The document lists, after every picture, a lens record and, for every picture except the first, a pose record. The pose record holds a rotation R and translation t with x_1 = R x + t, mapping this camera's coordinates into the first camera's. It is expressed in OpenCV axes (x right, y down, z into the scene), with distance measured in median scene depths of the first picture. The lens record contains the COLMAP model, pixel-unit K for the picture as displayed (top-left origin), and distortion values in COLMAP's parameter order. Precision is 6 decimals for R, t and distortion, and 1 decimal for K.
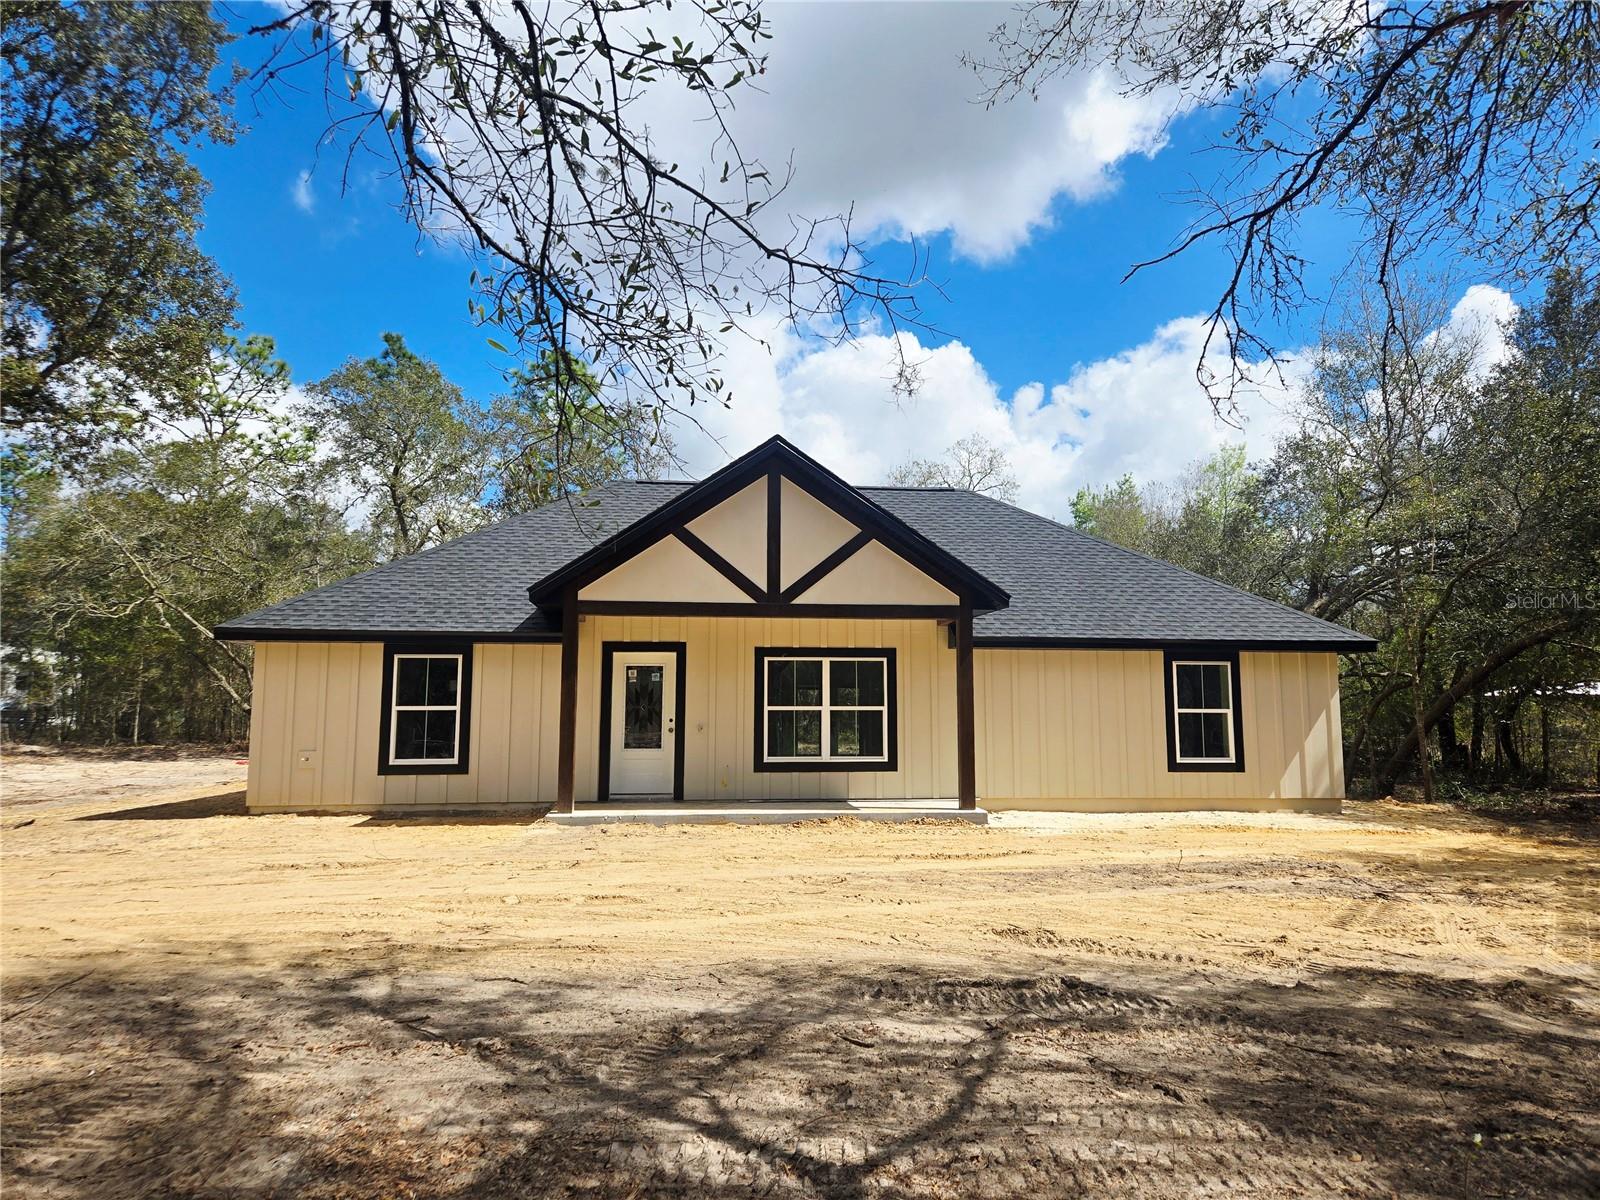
lens RADIAL K [[1066.7, 0, 800.0], [0, 1066.7, 600.0], [0, 0, 1]] dist [0.068943, -0.000094]
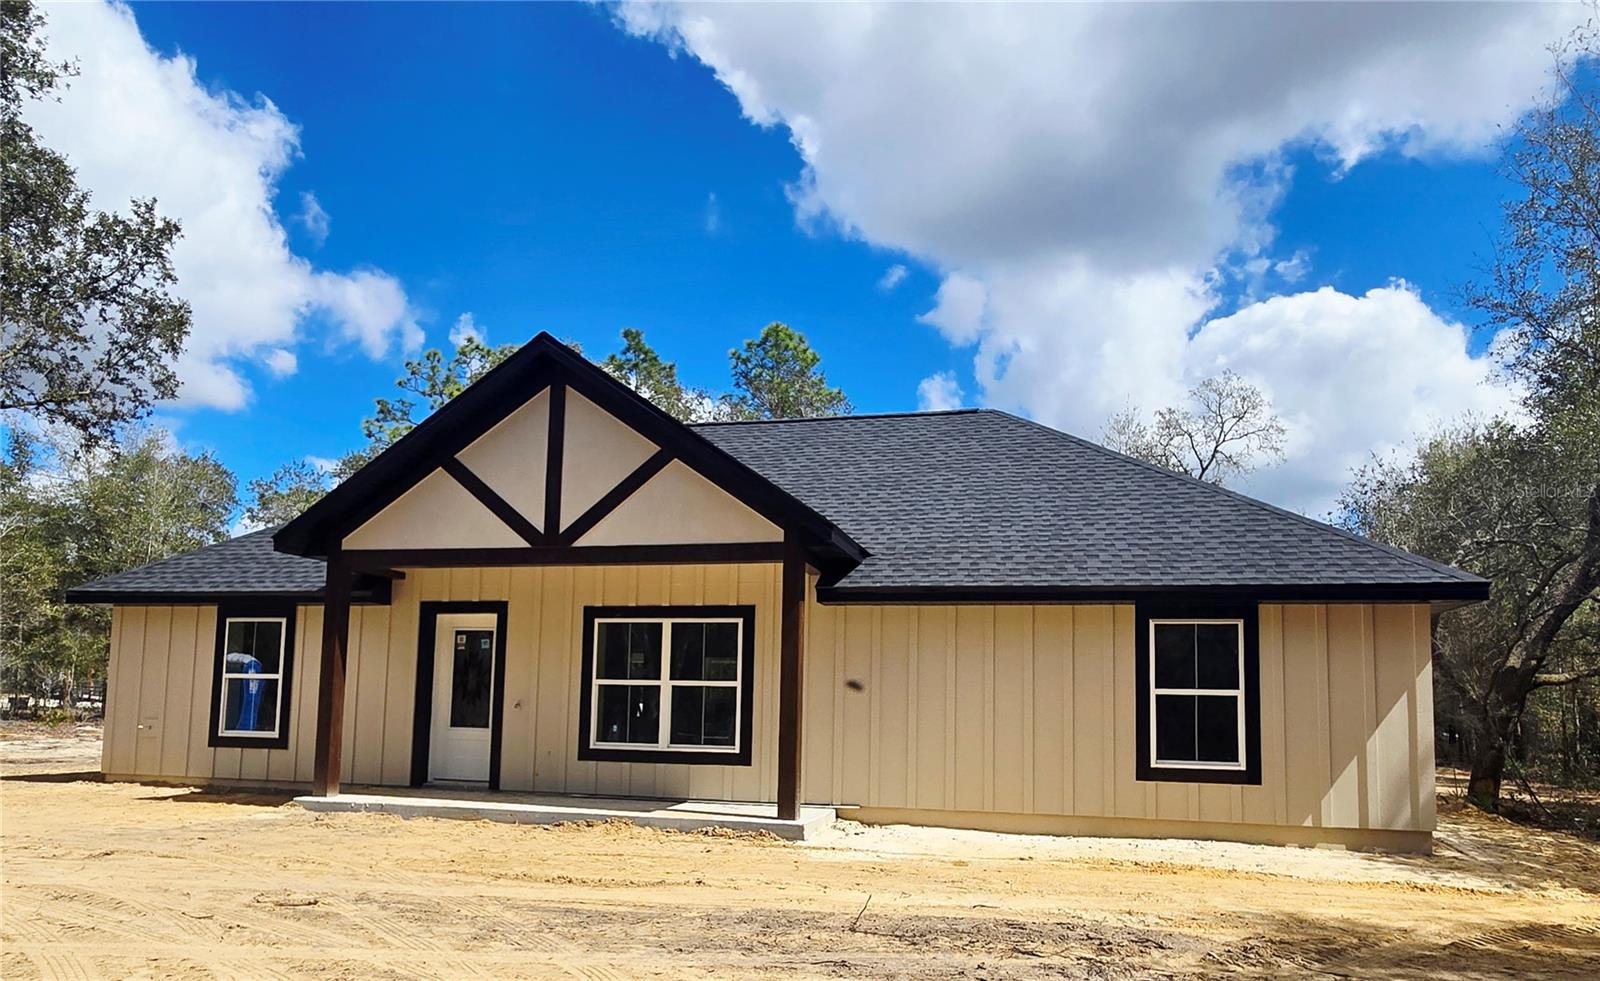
lens RADIAL K [[1087.0, 0, 799.7], [0, 1087.0, 616.4], [0, 0, 1]] dist [-0.000051, 0.001751]
pose [[0.932410, -0.012666, -0.361181, 0.407435], [0.018001, 0.999773, 0.011411, 0.045492], [0.360954, -0.017141, 0.932426, 0.292486]]
